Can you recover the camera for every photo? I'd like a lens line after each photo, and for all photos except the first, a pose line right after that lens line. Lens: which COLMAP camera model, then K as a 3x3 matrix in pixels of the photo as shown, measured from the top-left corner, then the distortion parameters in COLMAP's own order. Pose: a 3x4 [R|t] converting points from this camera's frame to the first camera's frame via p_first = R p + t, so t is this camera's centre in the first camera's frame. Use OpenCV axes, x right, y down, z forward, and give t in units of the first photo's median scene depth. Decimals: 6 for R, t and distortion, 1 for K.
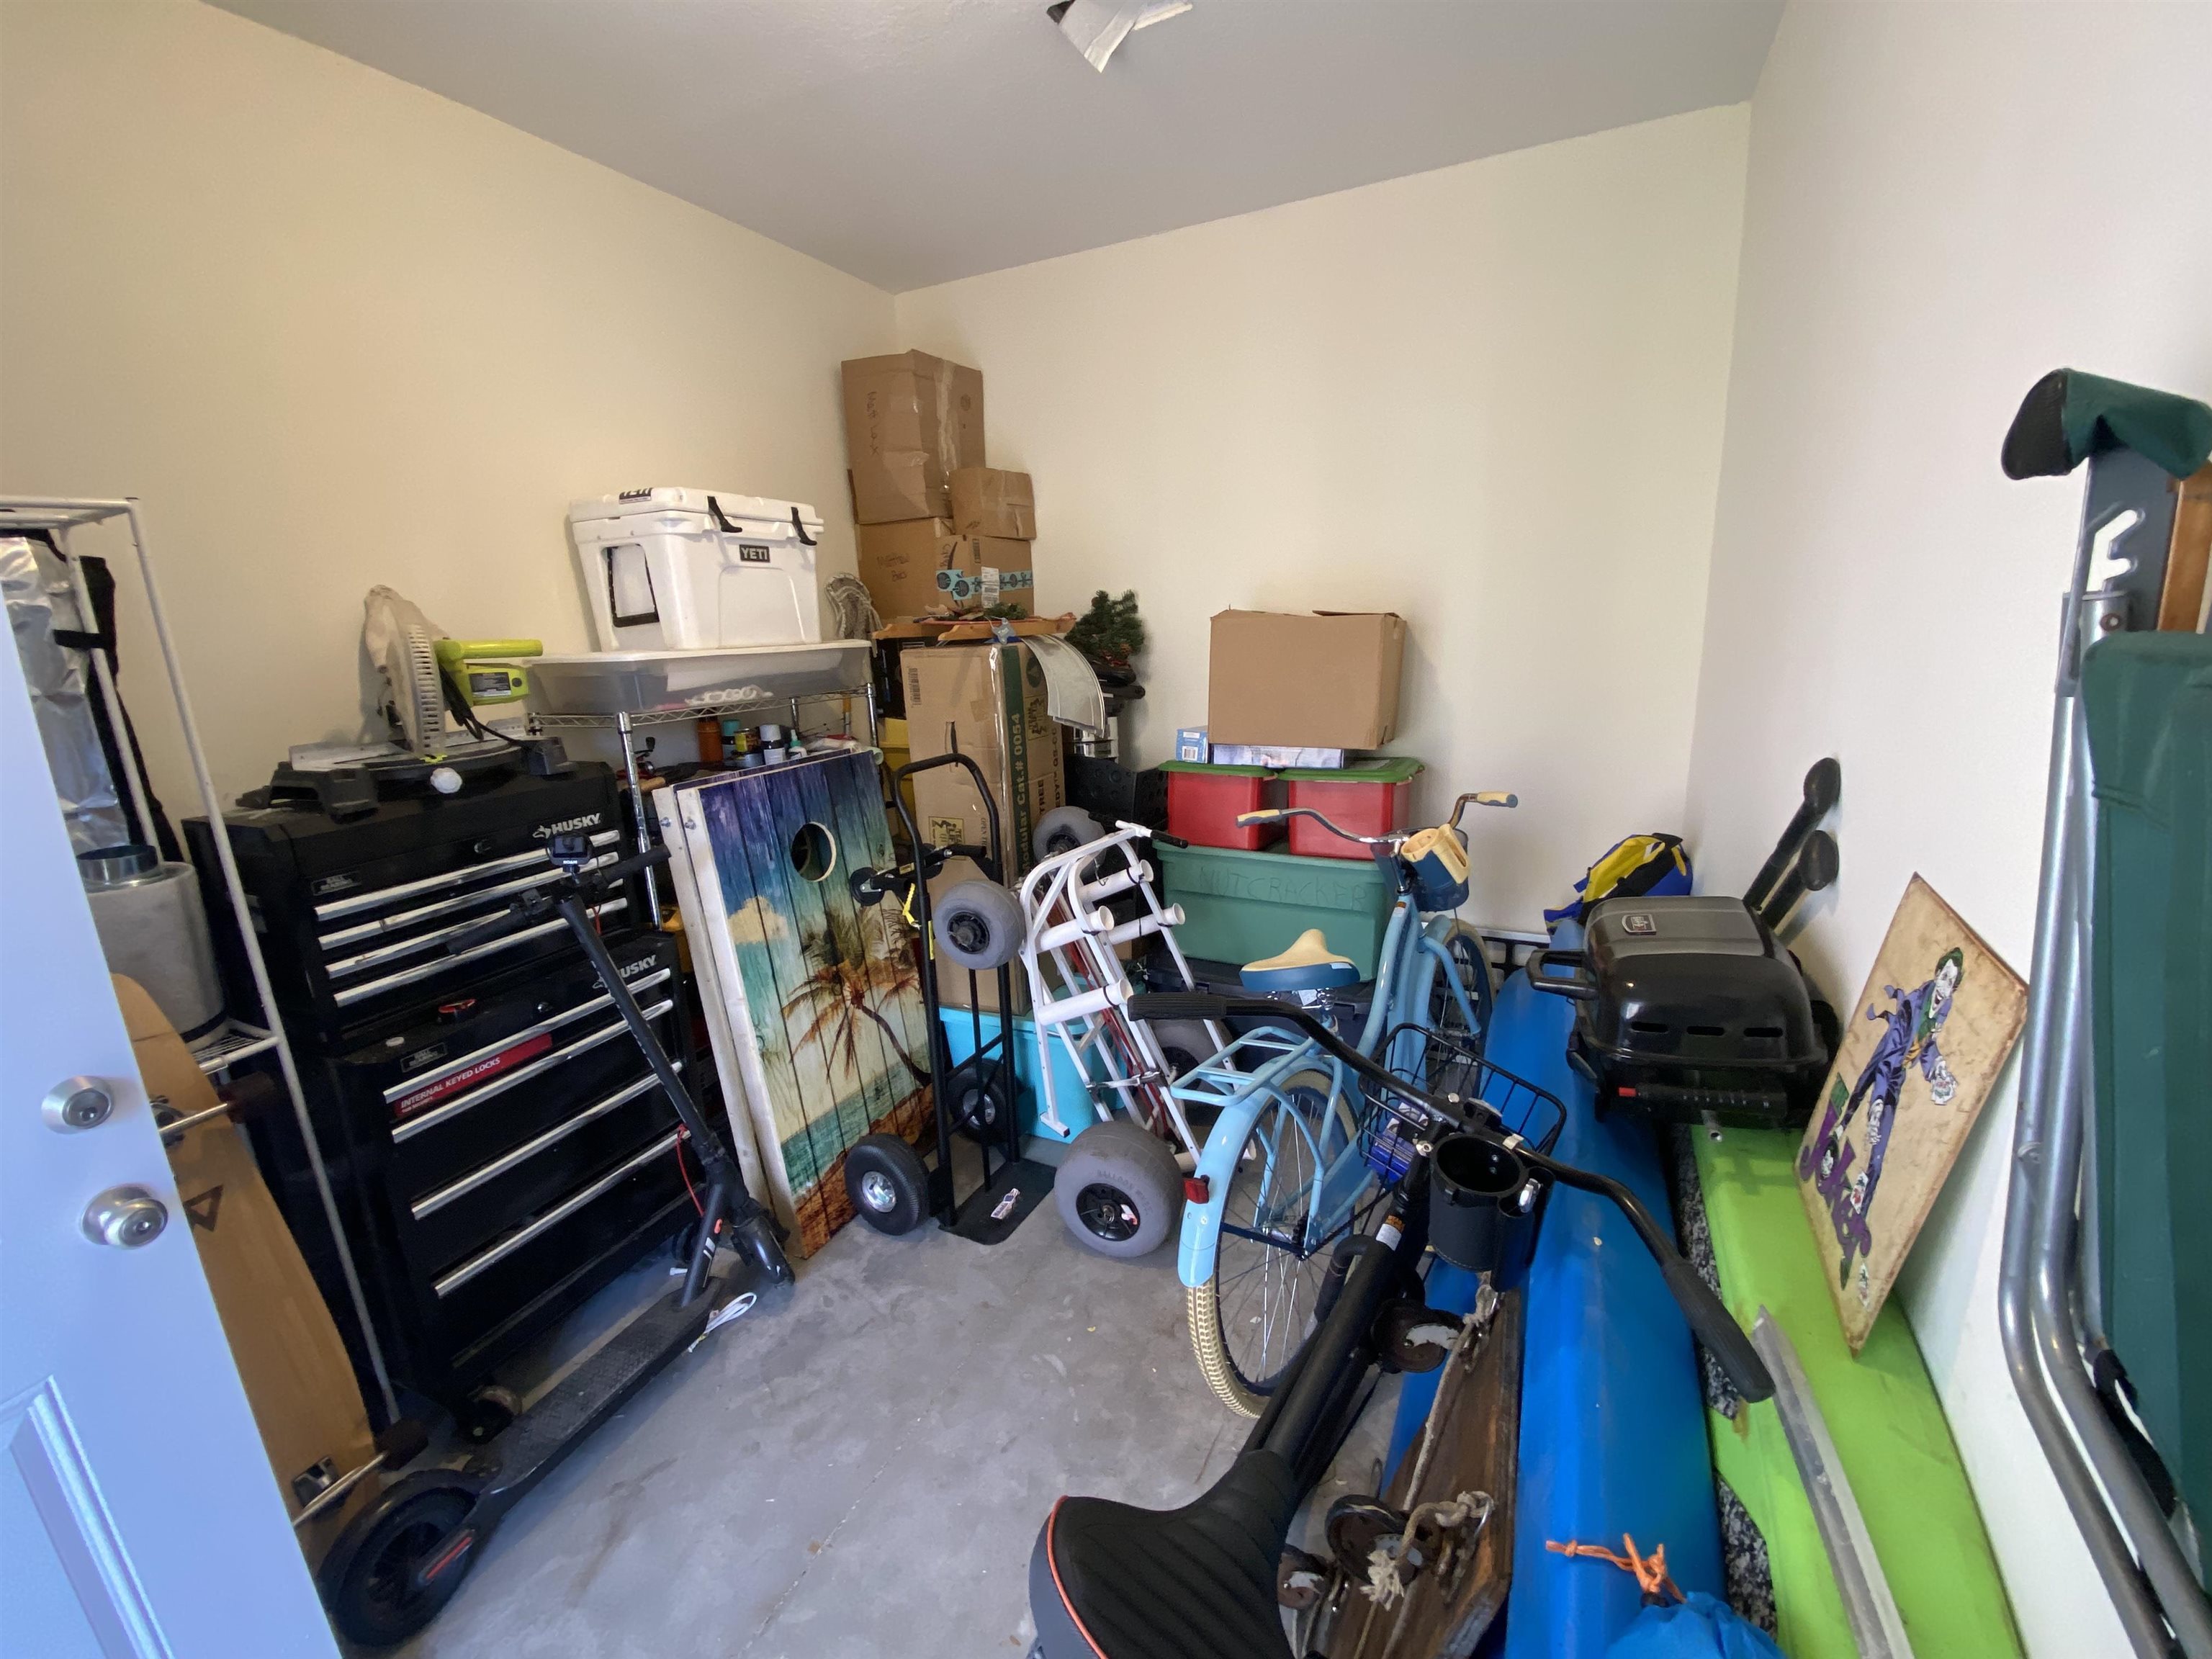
lens RADIAL K [[883.7, 0, 1106.0], [0, 883.7, 829.5], [0, 0, 1]] dist [0.024437, -0.000044]
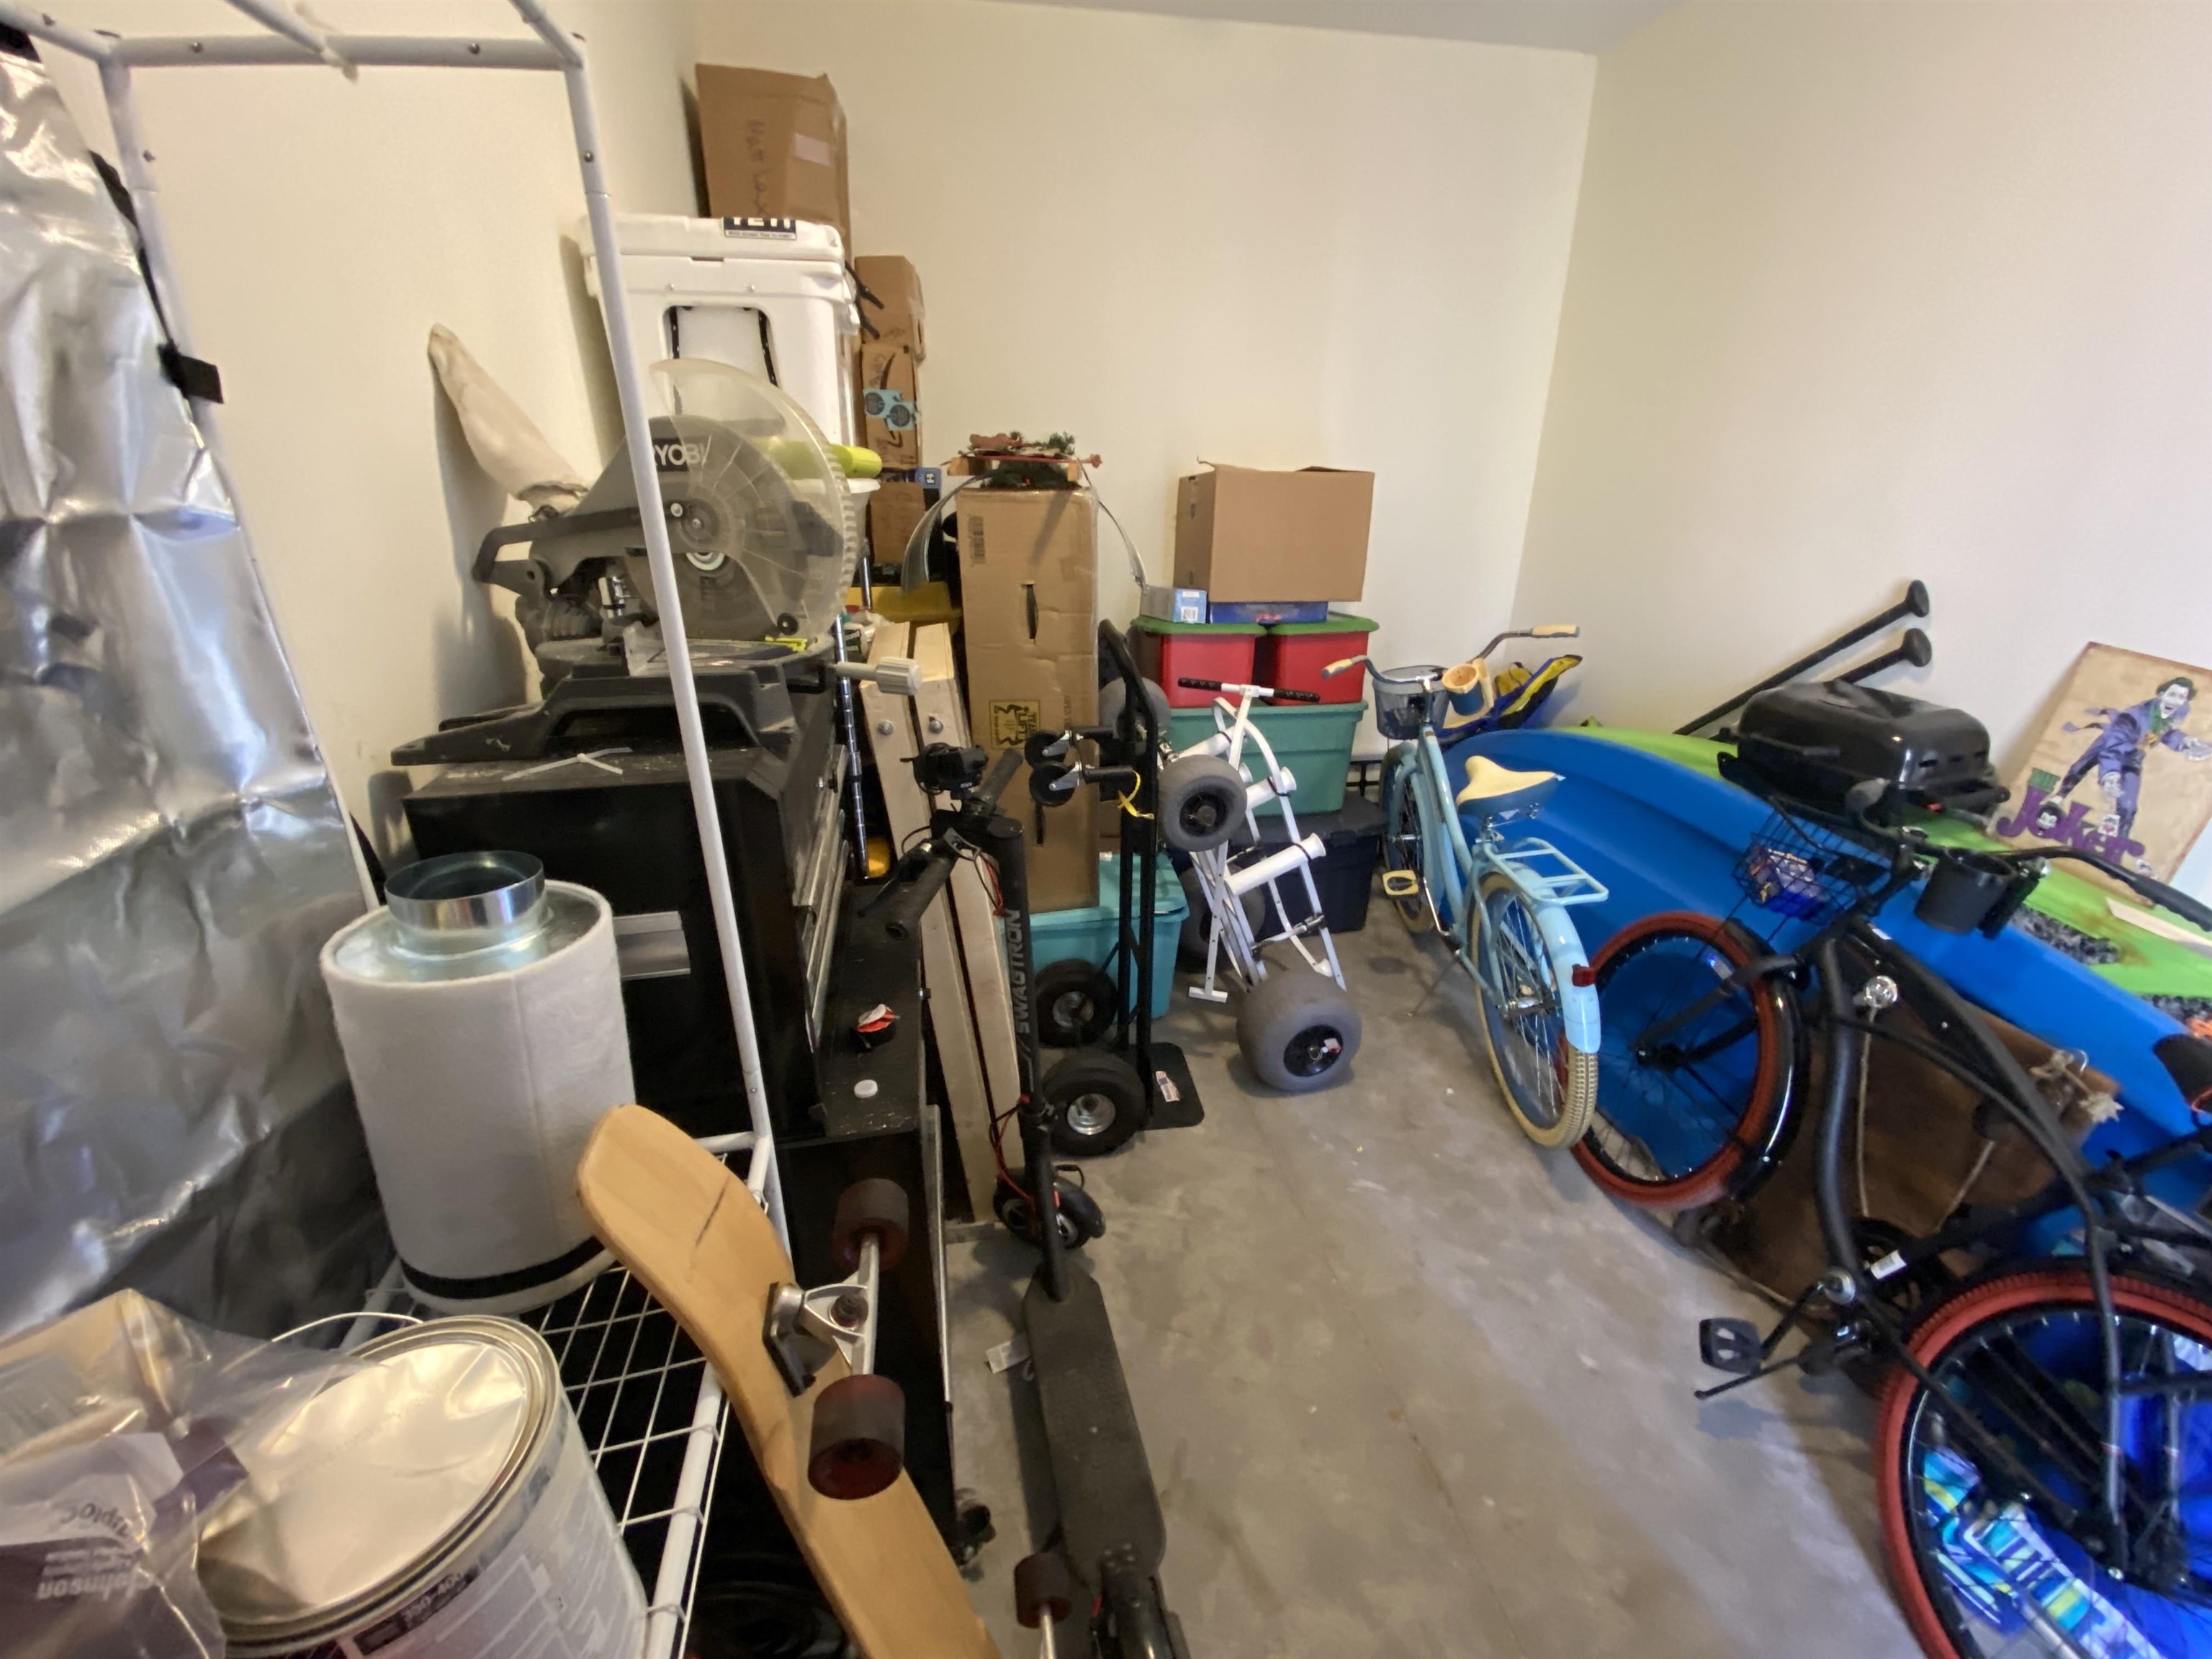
lens RADIAL K [[883.7, 0, 1106.0], [0, 883.7, 829.5], [0, 0, 1]] dist [0.024437, -0.000044]
pose [[0.813392, -0.177019, 0.554128, -0.687744], [0.098880, 0.980786, 0.168174, -0.030275], [-0.573251, -0.081999, 0.815267, 0.274927]]
